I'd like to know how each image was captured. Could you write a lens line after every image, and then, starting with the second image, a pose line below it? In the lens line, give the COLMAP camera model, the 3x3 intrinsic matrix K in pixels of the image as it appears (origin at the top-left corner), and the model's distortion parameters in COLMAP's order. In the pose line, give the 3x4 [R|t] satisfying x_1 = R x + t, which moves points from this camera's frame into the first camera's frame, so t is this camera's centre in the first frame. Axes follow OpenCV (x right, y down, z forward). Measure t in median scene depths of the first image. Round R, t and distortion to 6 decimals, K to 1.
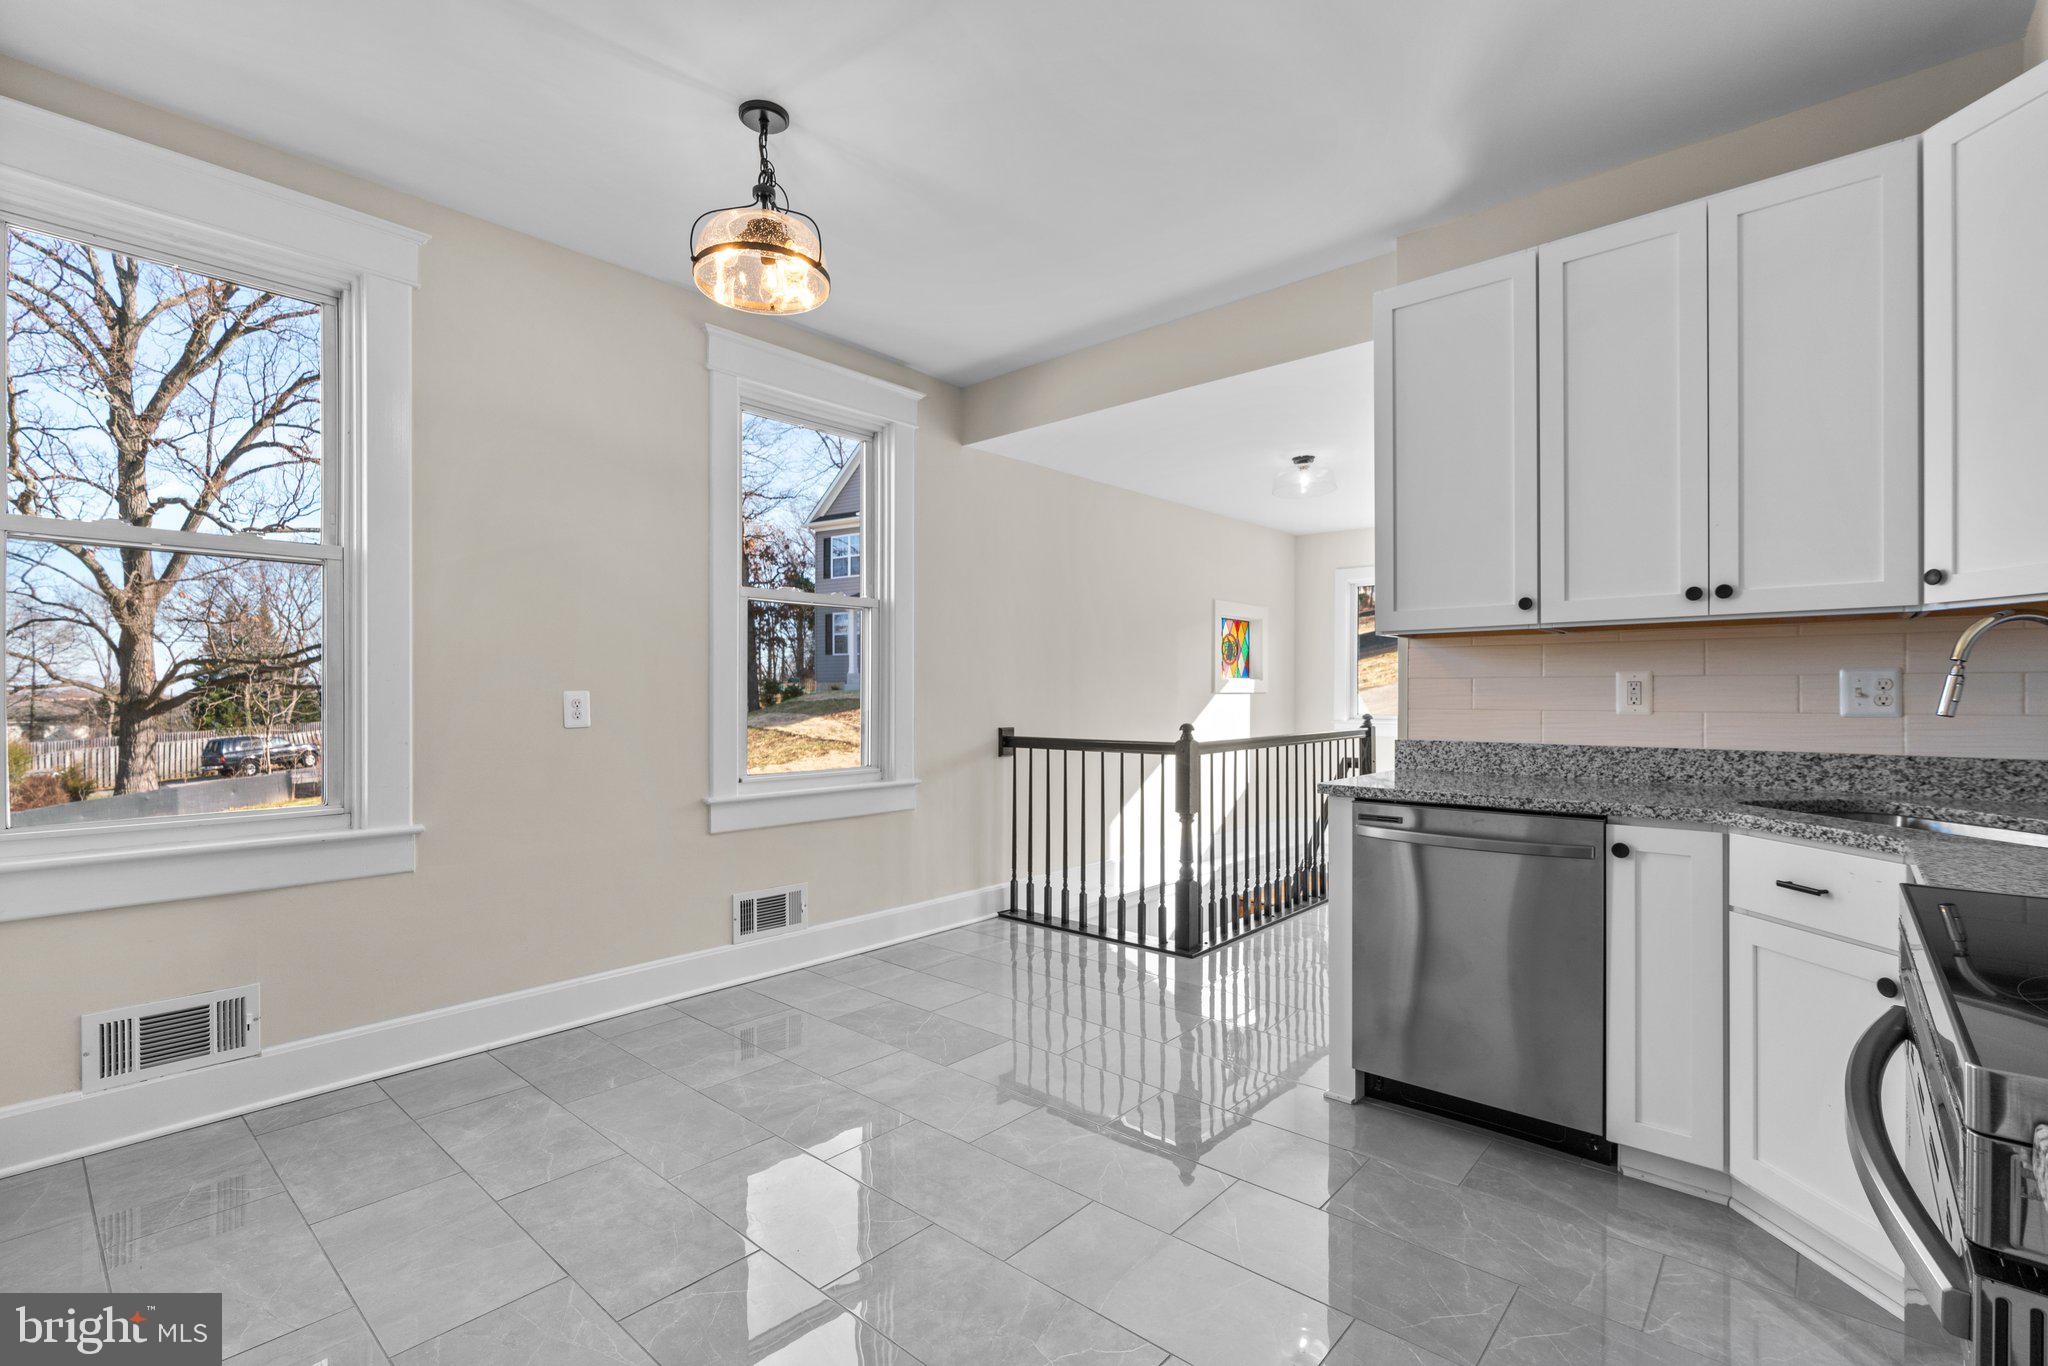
lens RADIAL K [[925.9, 0, 1009.2], [0, 925.9, 688.5], [0, 0, 1]] dist [-0.001479, 0.000657]
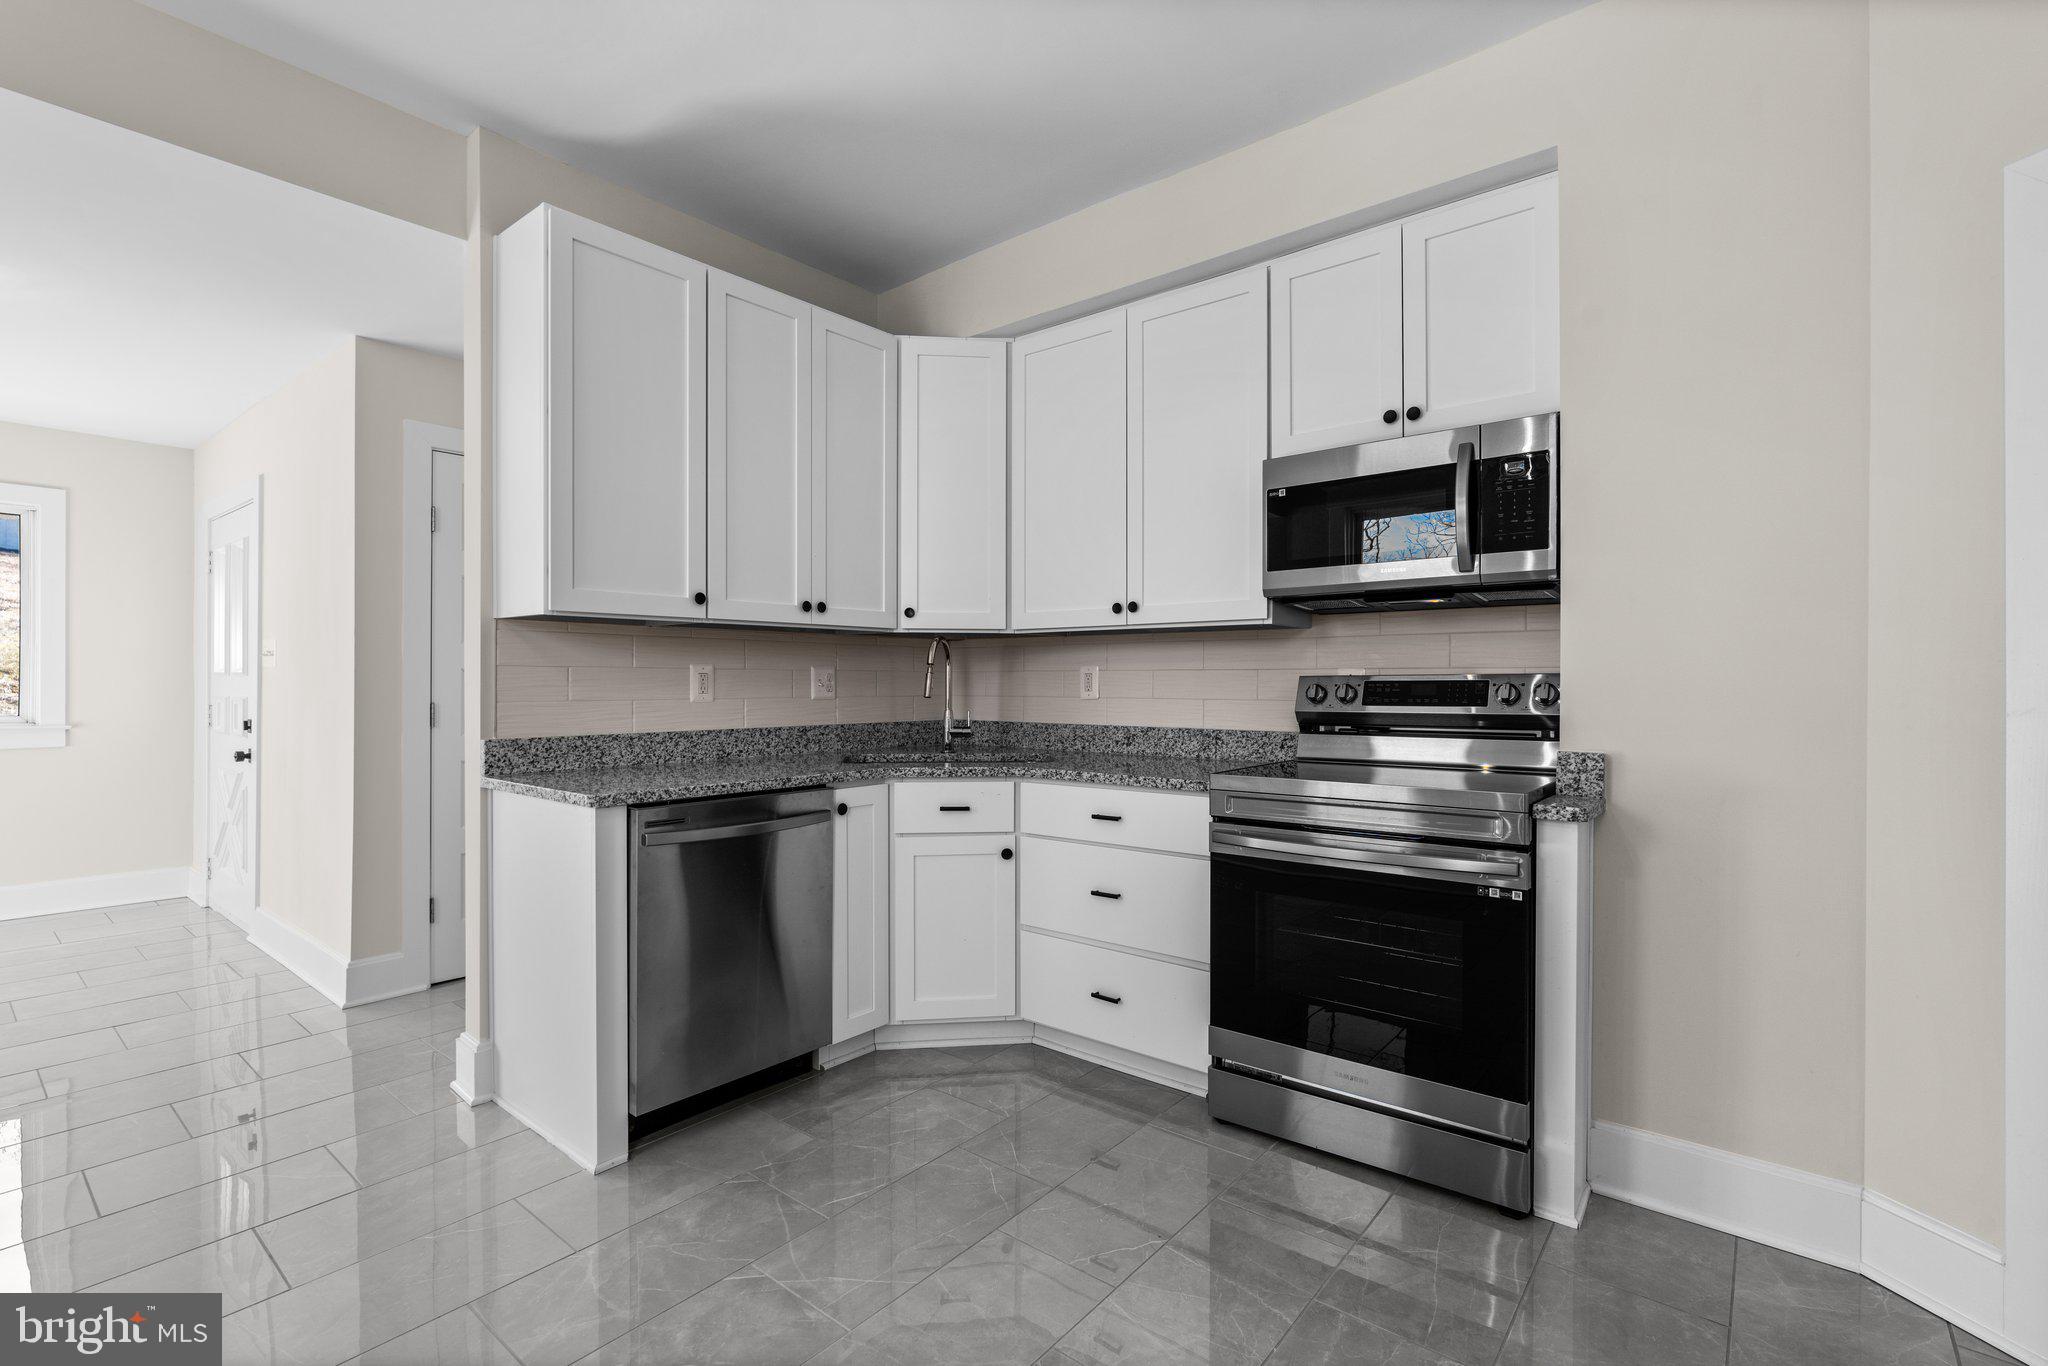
lens RADIAL K [[925.9, 0, 1009.2], [0, 925.9, 688.5], [0, 0, 1]] dist [-0.001479, 0.000657]
pose [[-0.032257, -0.006711, 0.999457, -0.513469], [-0.006751, 0.999956, 0.006497, 0.001312], [-0.999457, -0.006538, -0.032300, 0.695382]]
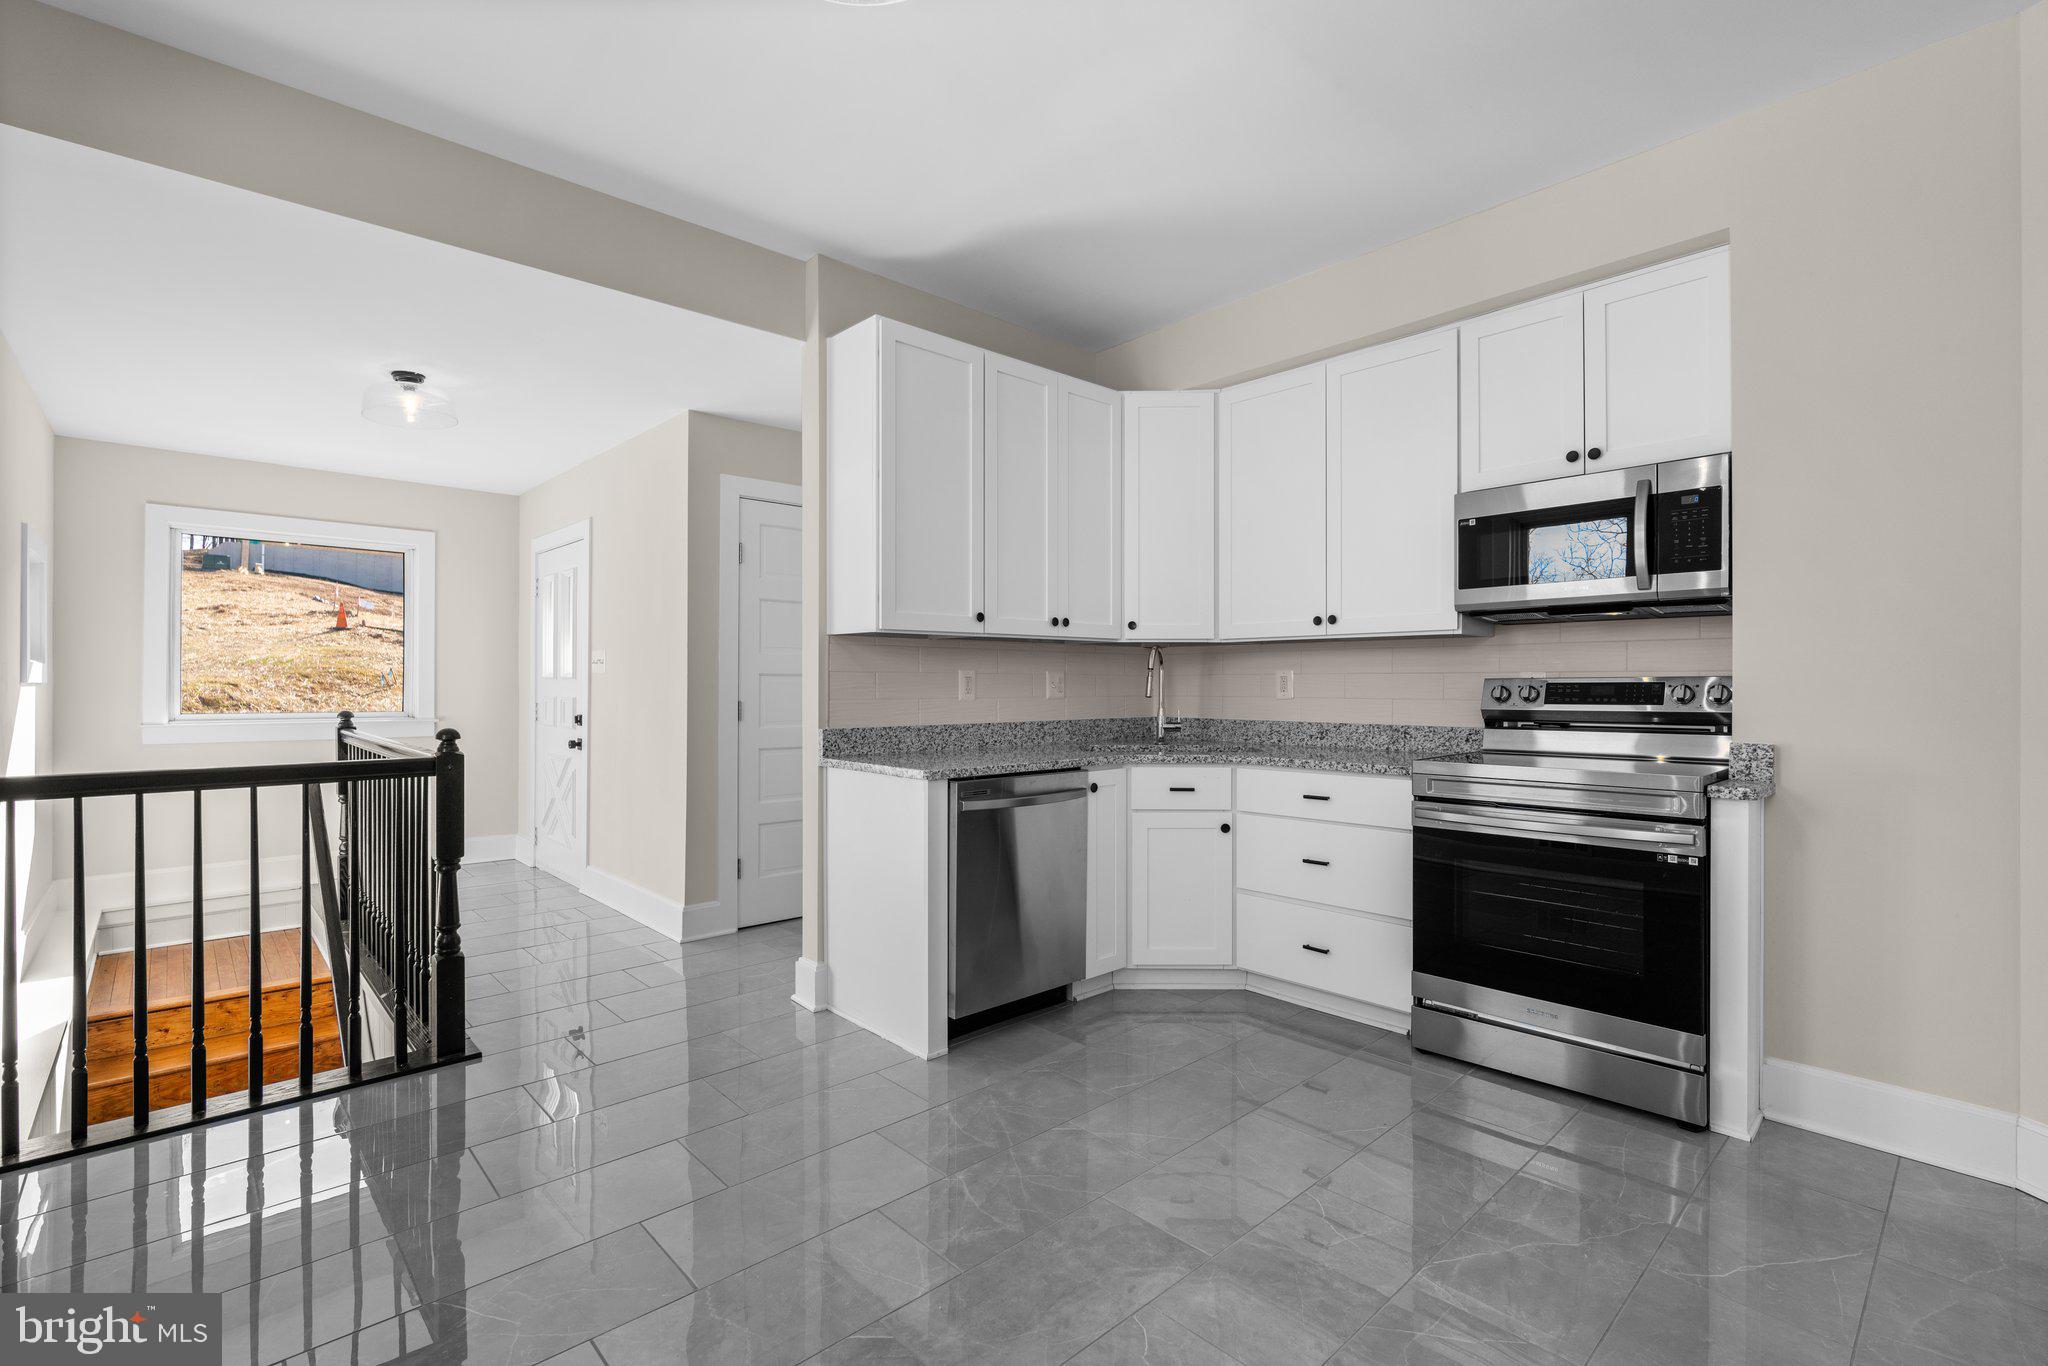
lens RADIAL K [[912.0, 0, 1019.7], [0, 912.0, 686.7], [0, 0, 1]] dist [0.003508, 0.000589]
pose [[0.095772, -0.002602, 0.995400, -0.738594], [-0.005742, 0.999979, 0.003167, 0.002306], [-0.995387, -0.006019, 0.095755, 0.834920]]
